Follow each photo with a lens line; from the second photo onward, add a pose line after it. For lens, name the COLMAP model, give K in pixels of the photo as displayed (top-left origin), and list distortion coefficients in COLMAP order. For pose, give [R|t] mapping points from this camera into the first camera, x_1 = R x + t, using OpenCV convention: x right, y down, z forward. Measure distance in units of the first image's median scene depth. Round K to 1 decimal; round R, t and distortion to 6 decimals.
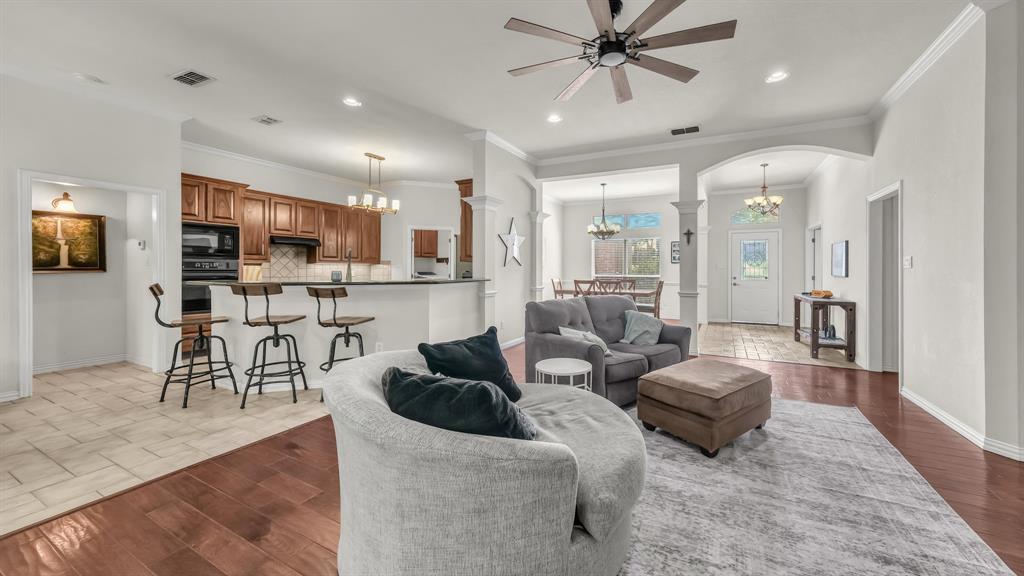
lens RADIAL K [[360.6, 0, 546.5], [0, 360.6, 270.2], [0, 0, 1]] dist [0.000604, 0.000302]
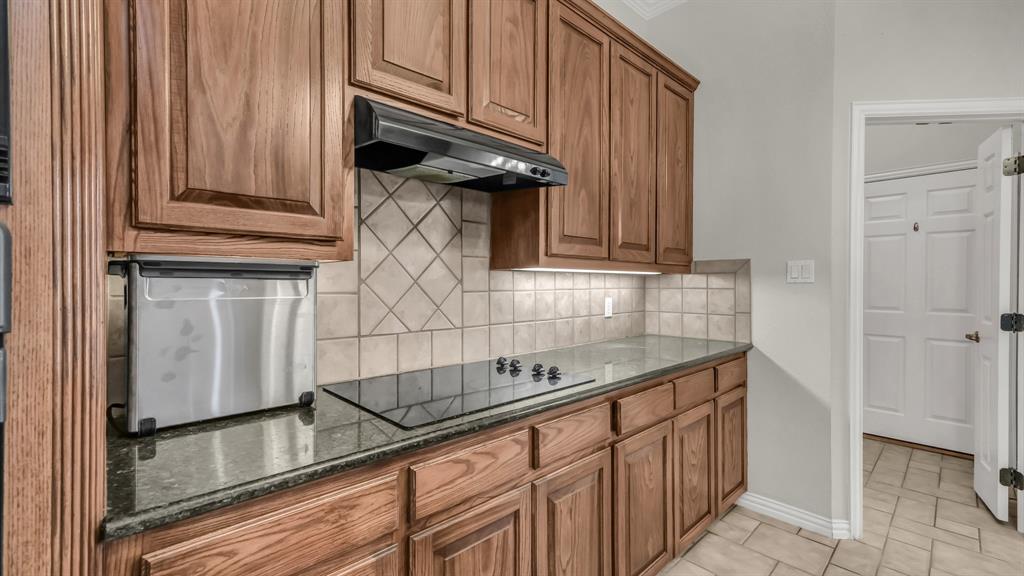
lens RADIAL K [[433.1, 0, 494.6], [0, 433.1, 285.3], [0, 0, 1]] dist [-0.000919, -0.000067]
pose [[0.929146, -0.002007, -0.369708, -0.746124], [0.001298, 0.999997, -0.002167, -0.011152], [0.369711, 0.001533, 0.929146, 0.988025]]
